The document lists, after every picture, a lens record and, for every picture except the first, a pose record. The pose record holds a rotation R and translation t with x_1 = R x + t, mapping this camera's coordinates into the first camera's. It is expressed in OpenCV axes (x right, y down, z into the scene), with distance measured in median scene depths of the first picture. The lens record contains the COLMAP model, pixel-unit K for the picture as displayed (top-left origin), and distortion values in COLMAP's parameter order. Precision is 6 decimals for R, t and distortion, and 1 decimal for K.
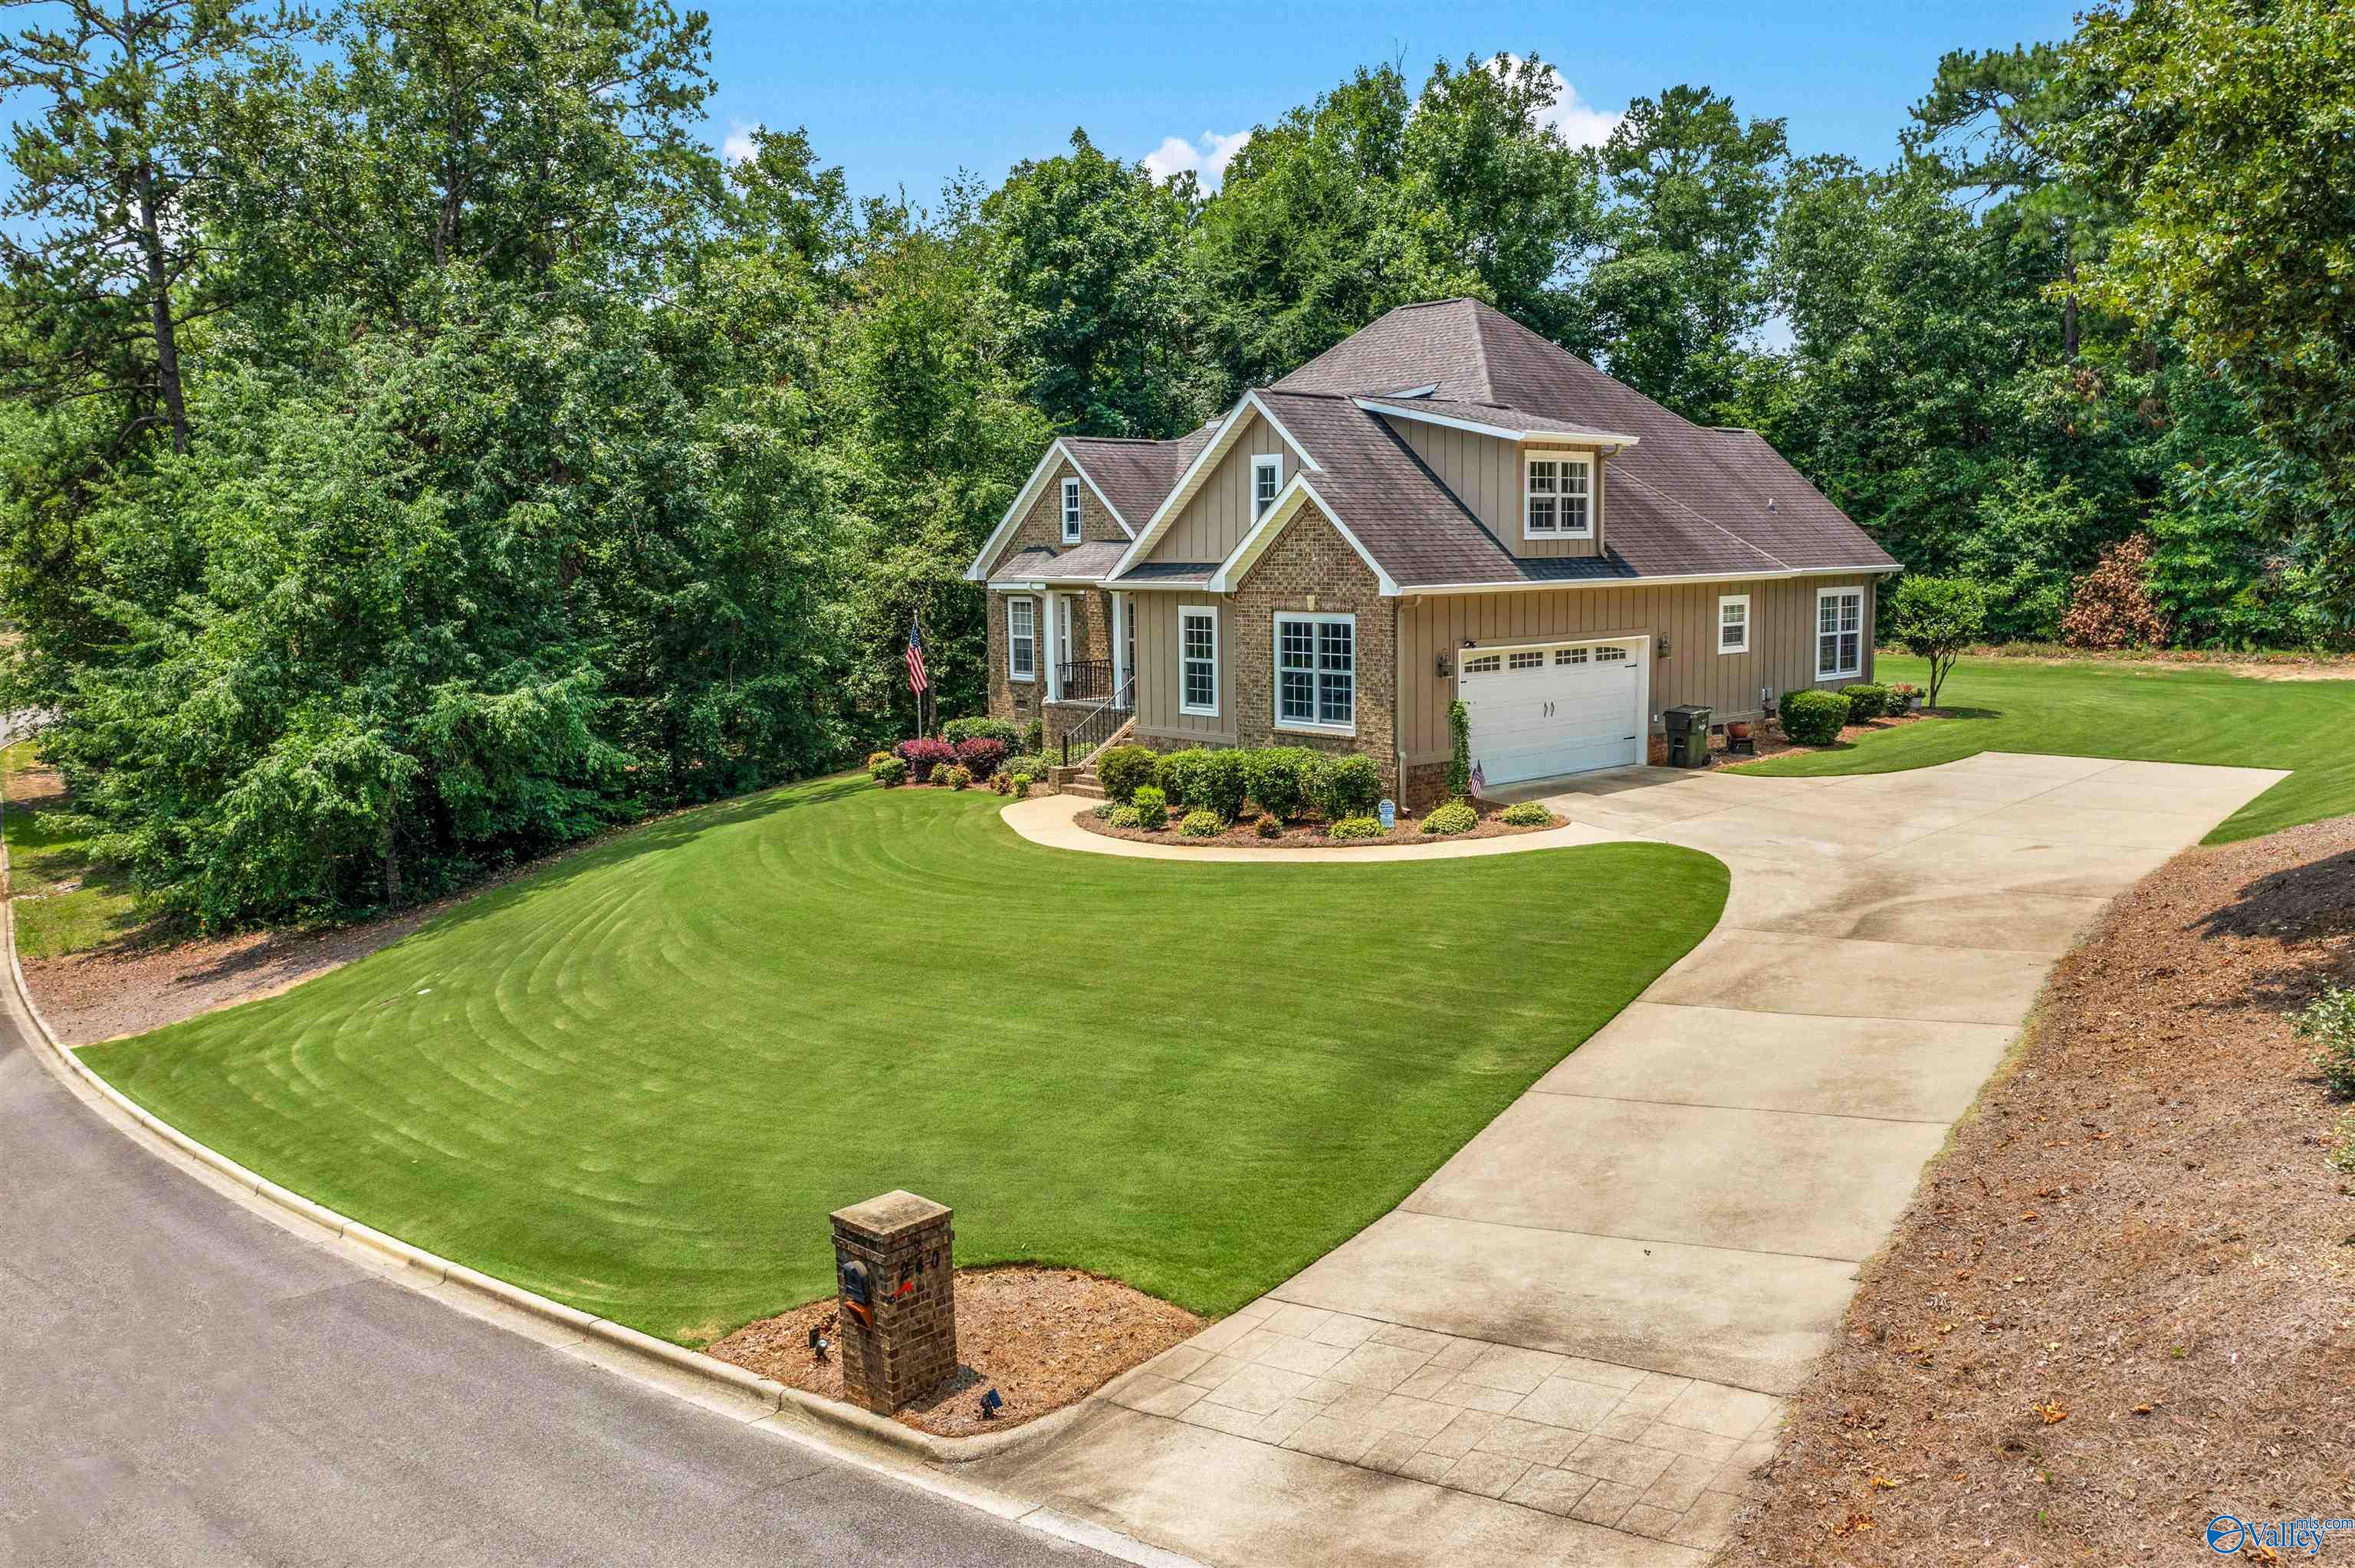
lens RADIAL K [[1937.4, 0, 1177.5], [0, 1937.4, 784.0], [0, 0, 1]] dist [-0.015231, -0.000267]
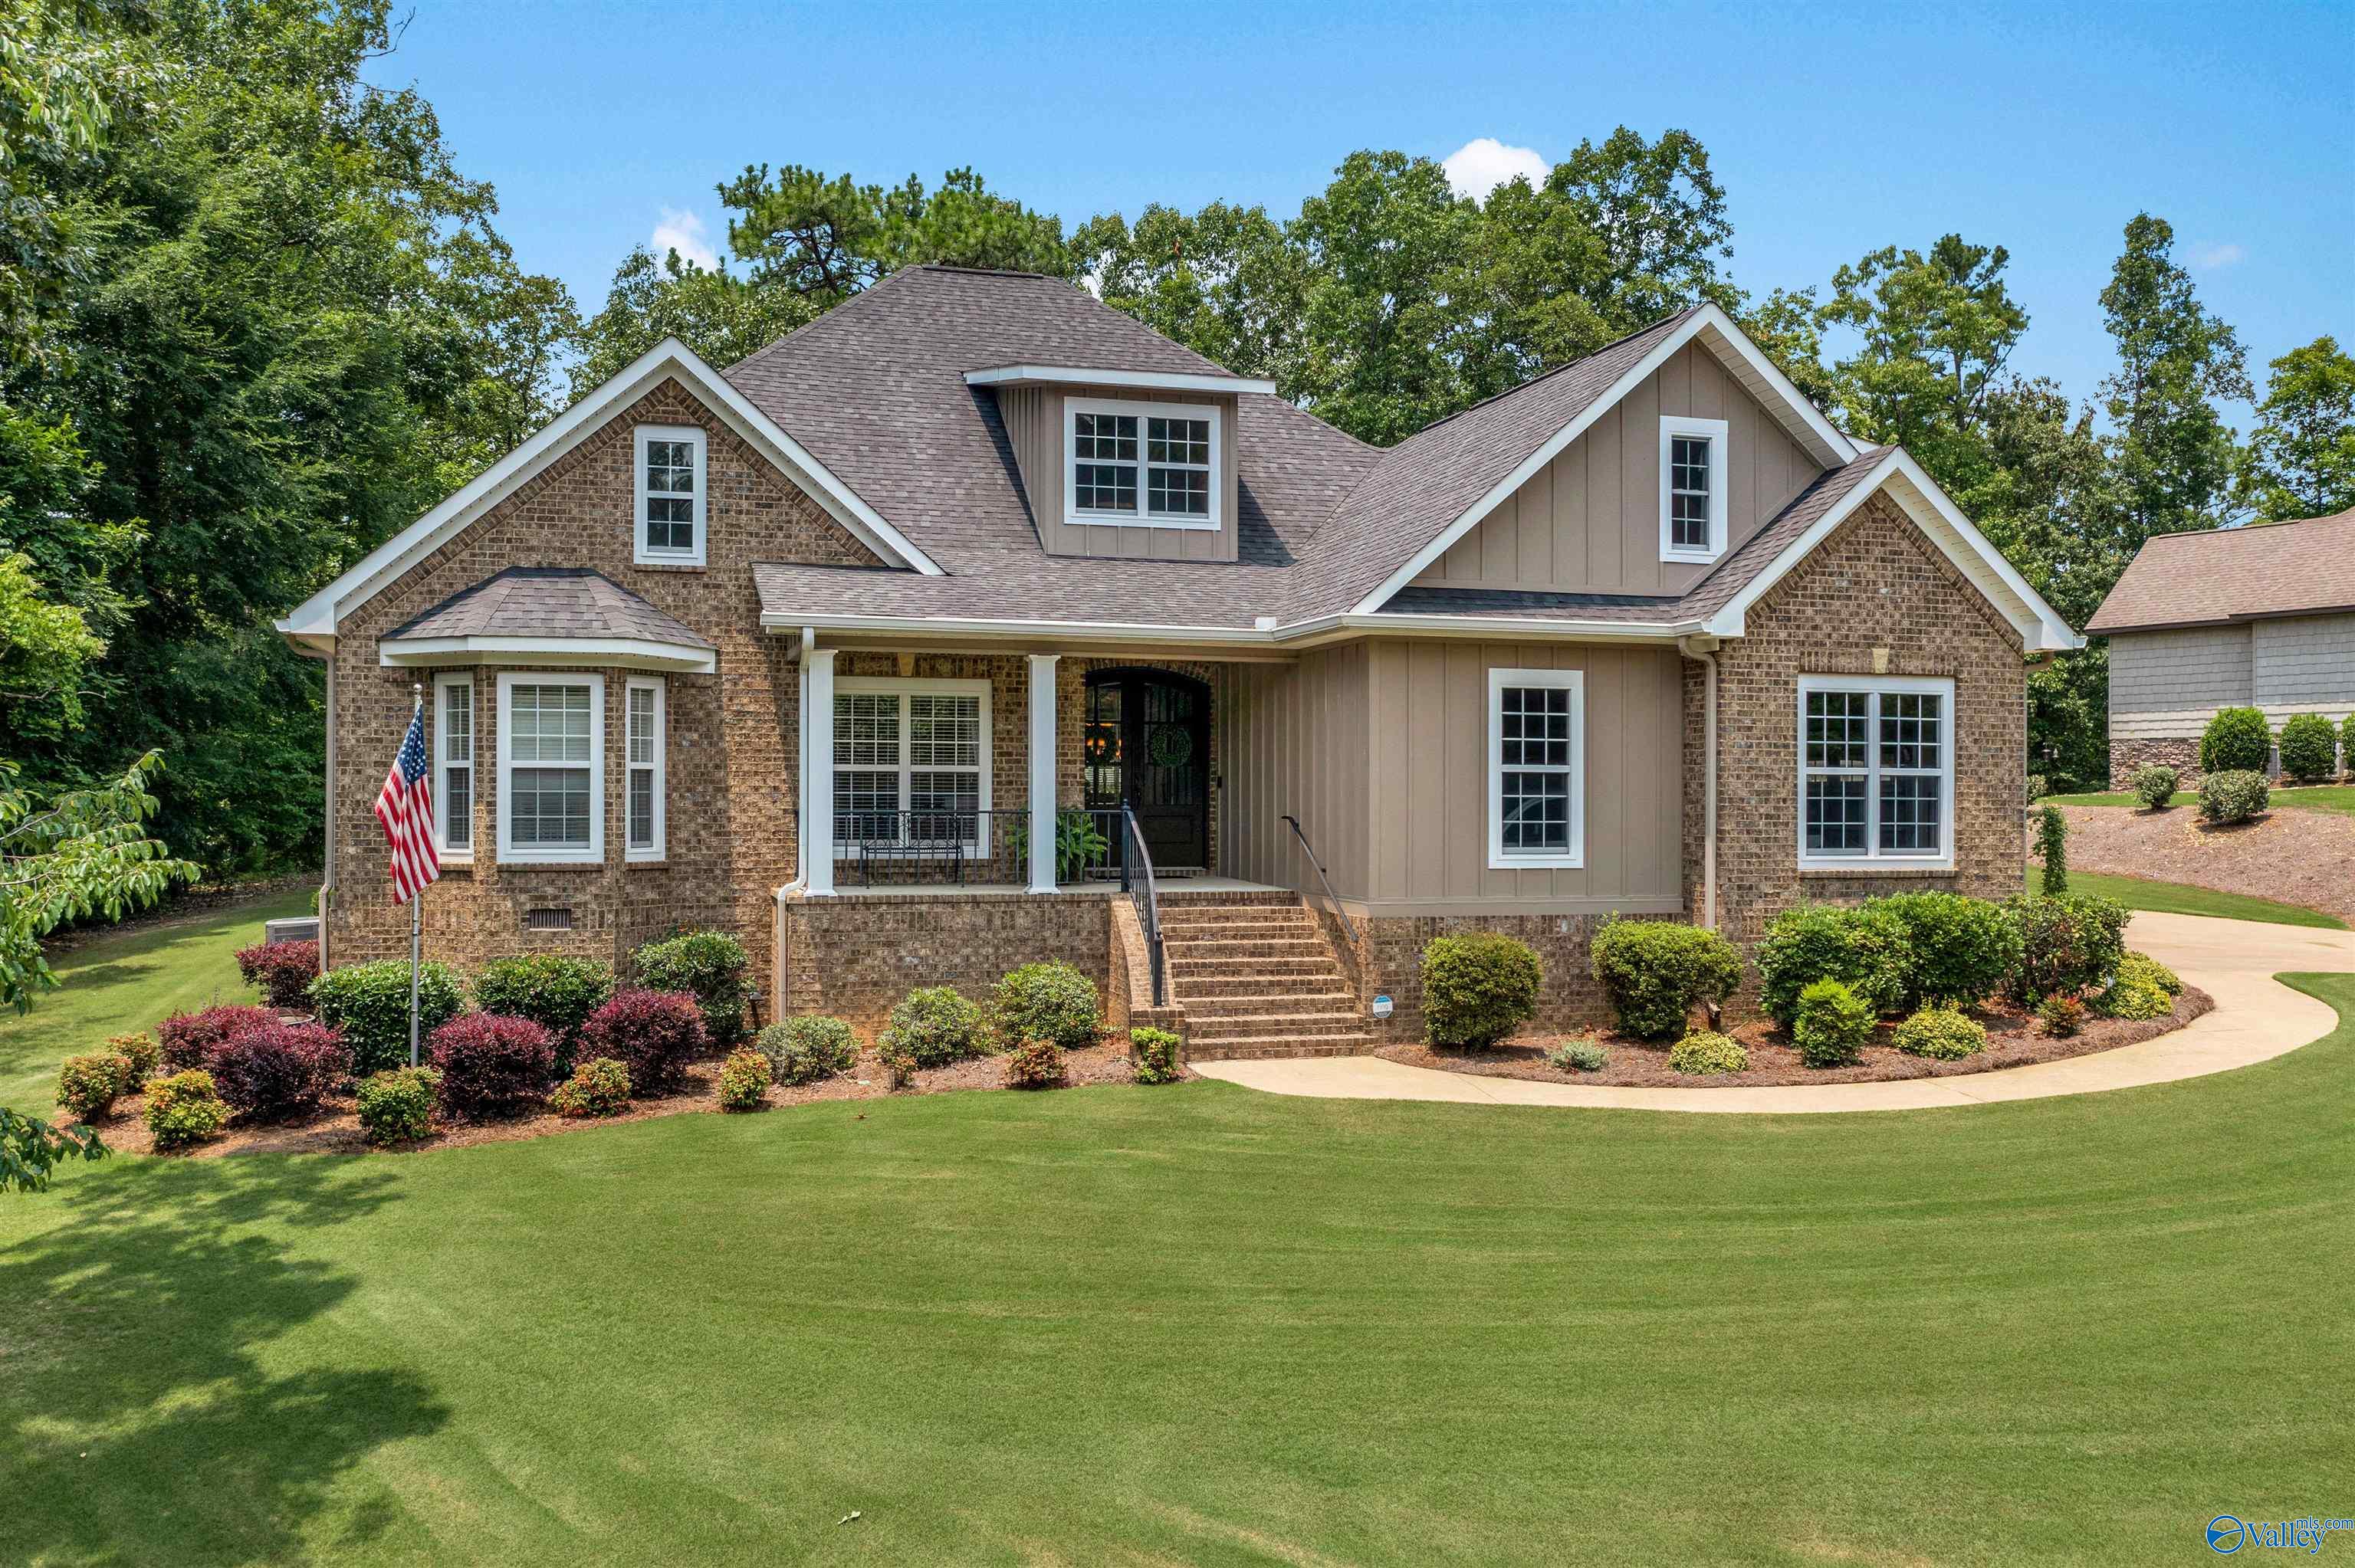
lens RADIAL K [[1937.4, 0, 1177.5], [0, 1937.4, 784.0], [0, 0, 1]] dist [-0.015231, -0.000267]
pose [[0.419972, 0.016517, 0.907387, -0.572160], [0.104767, 0.992267, -0.066552, -0.035910], [-0.901470, 0.123014, 0.414994, 0.929963]]
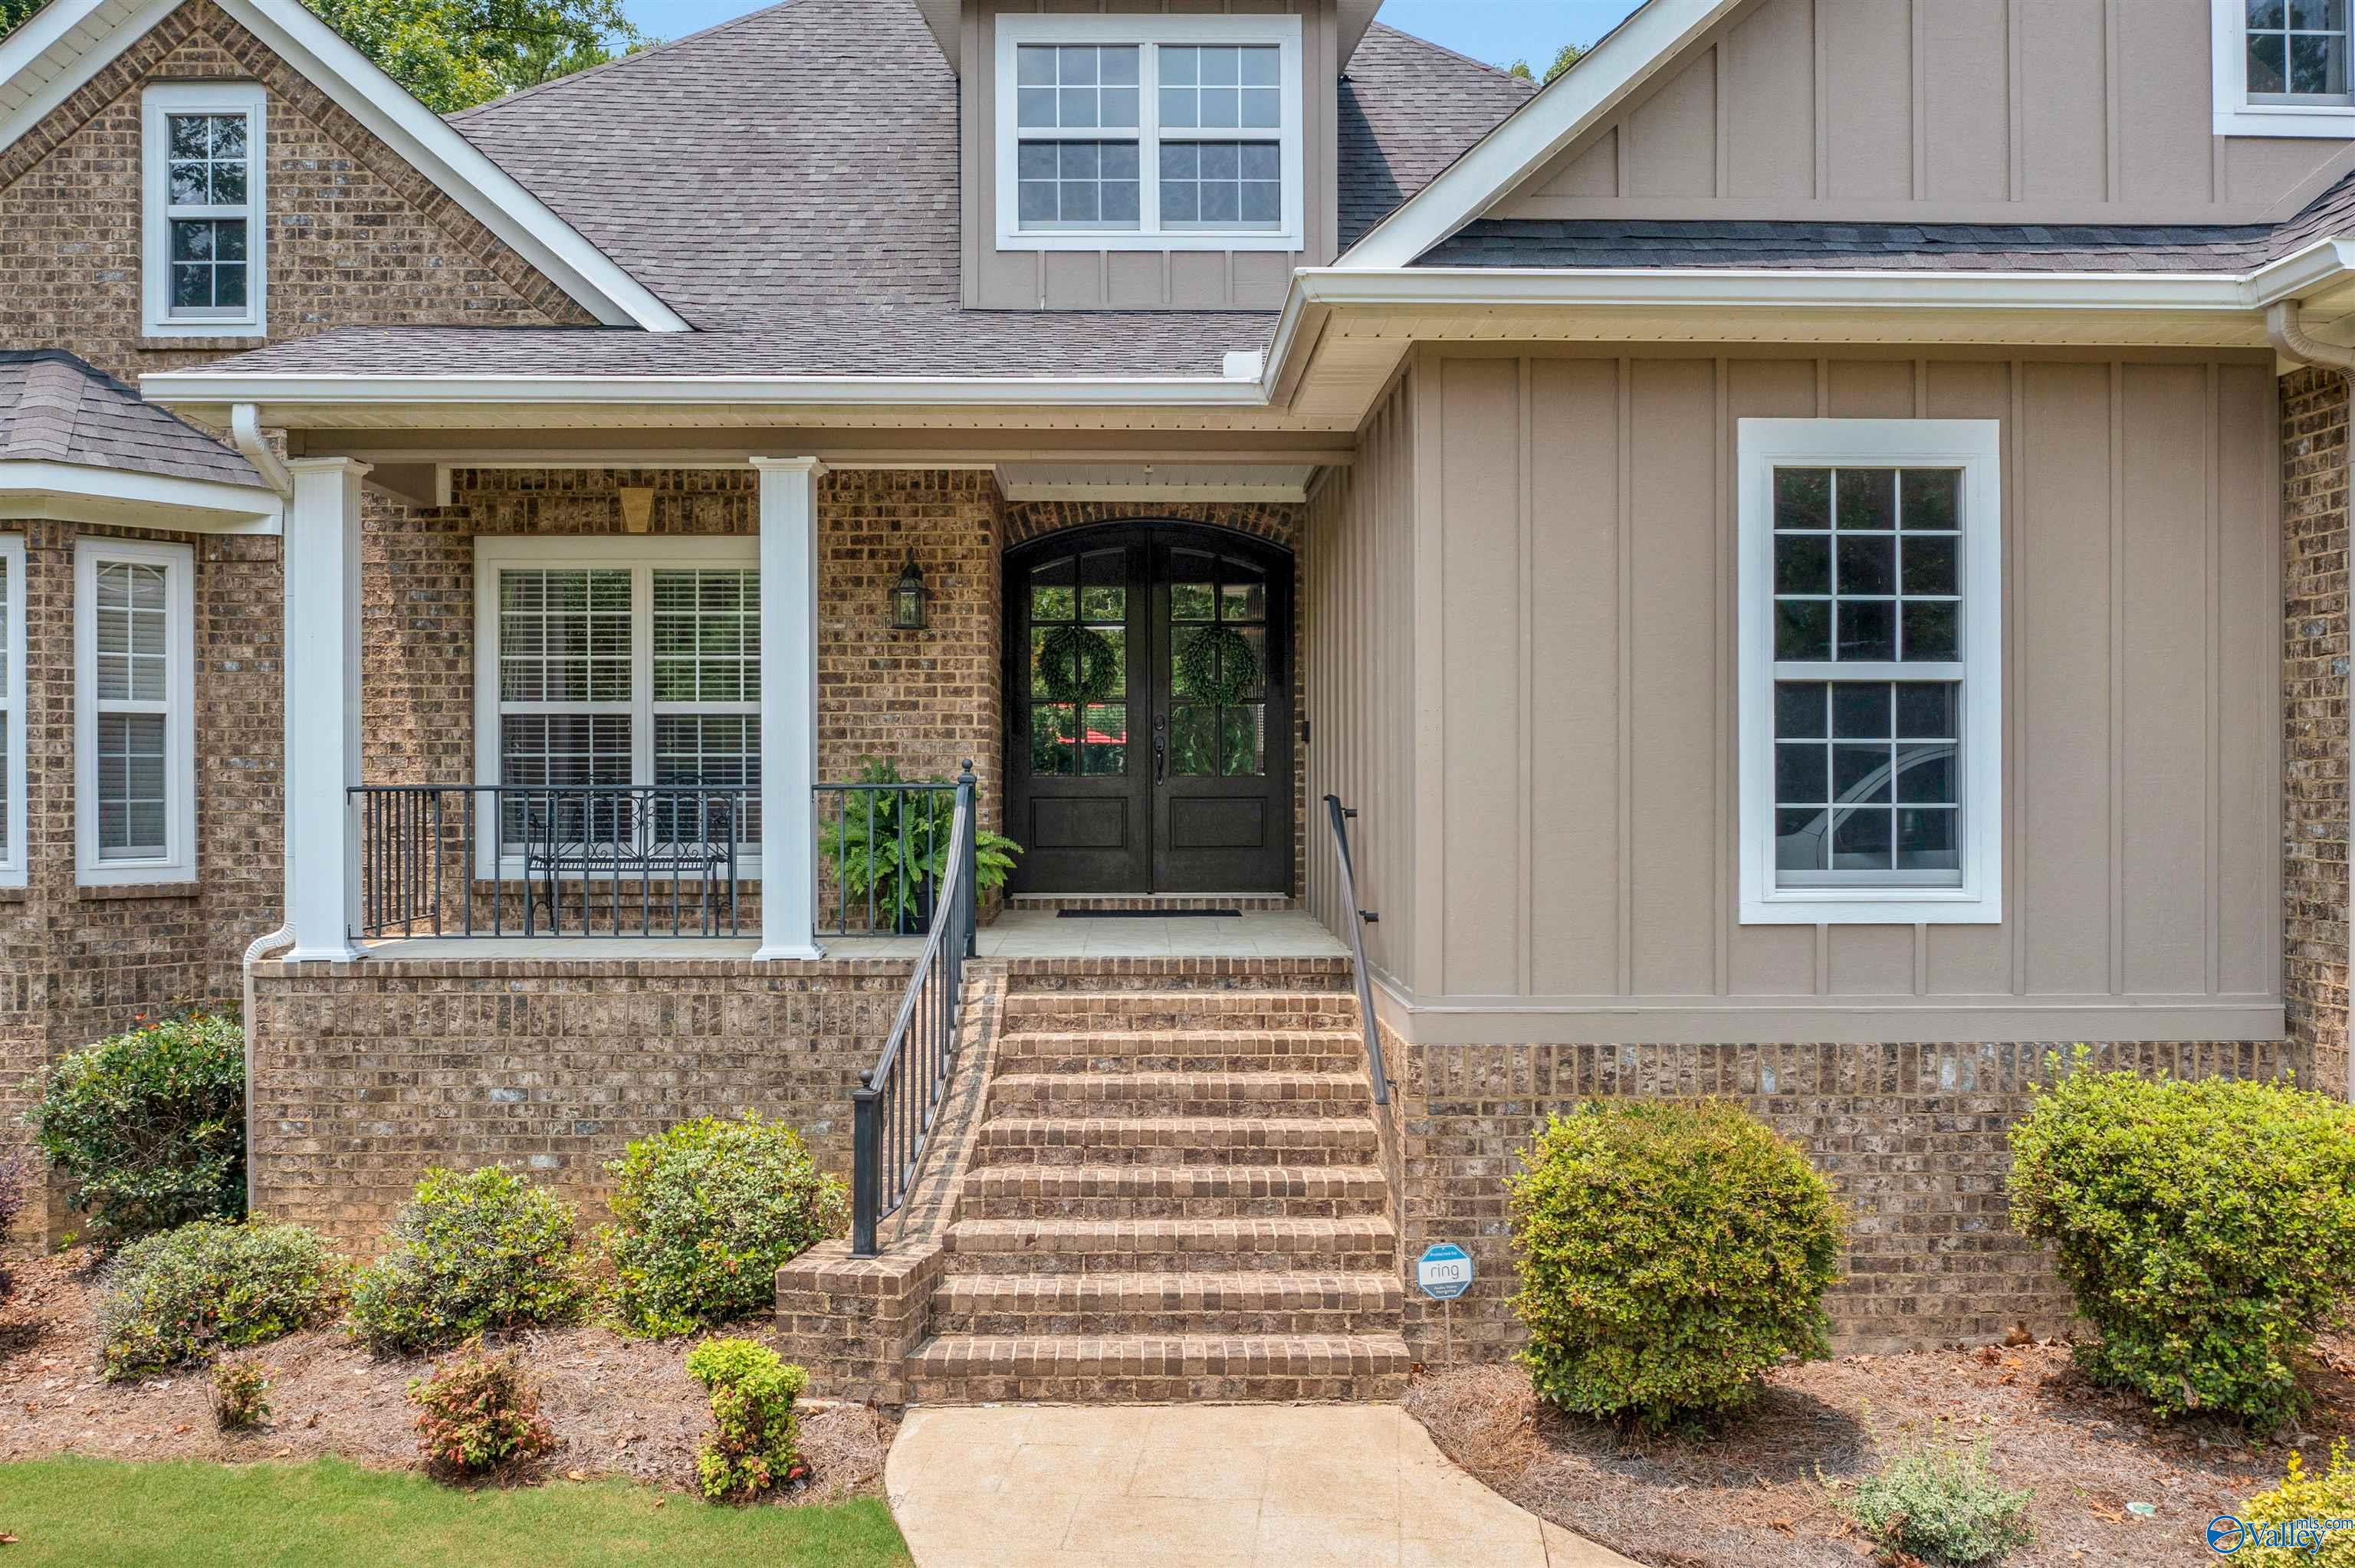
lens RADIAL K [[1937.4, 0, 1177.5], [0, 1937.4, 784.0], [0, 0, 1]] dist [-0.015231, -0.000267]
pose [[0.648115, 0.006873, 0.761512, -0.220201], [0.090591, 0.992163, -0.086055, -0.042471], [-0.756135, 0.124759, 0.642413, 0.991226]]
